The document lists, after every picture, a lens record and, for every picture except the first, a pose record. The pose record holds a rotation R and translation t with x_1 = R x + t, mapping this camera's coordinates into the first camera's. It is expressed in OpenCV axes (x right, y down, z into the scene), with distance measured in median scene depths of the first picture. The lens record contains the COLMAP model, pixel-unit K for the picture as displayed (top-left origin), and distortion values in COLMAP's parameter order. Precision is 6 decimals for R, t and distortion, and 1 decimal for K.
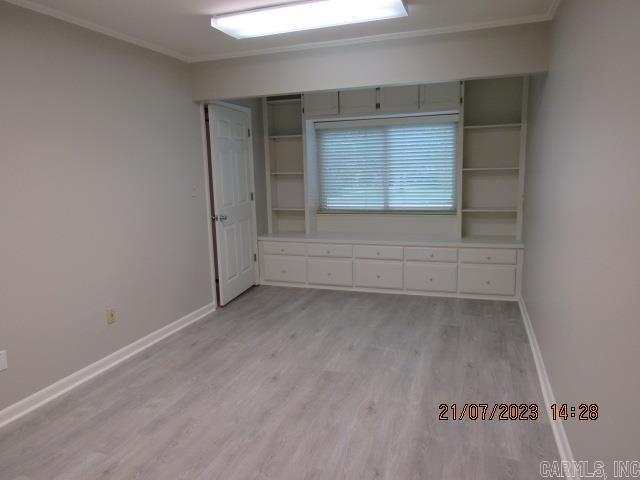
lens RADIAL K [[455.0, 0, 319.8], [0, 455.0, 240.0], [0, 0, 1]] dist [-0.017420, -0.005437]
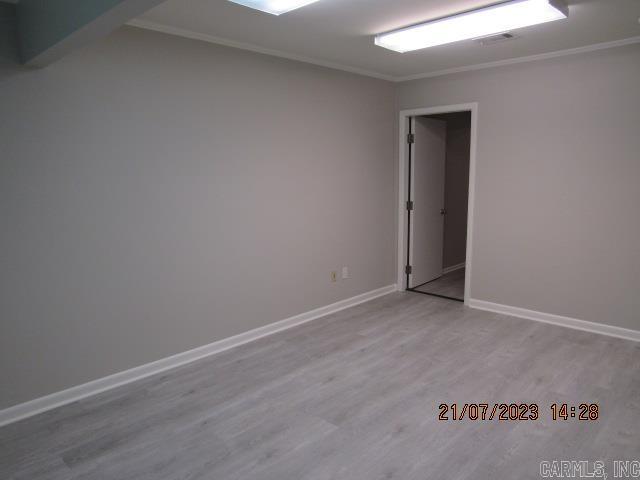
lens RADIAL K [[455.0, 0, 320.0], [0, 455.0, 240.0], [0, 0, 1]] dist [-0.017420, -0.005437]
pose [[-0.906249, -0.032322, 0.421506, -0.314766], [0.099078, 0.953063, 0.286102, -0.281354], [-0.410970, 0.301041, -0.860510, 1.738450]]
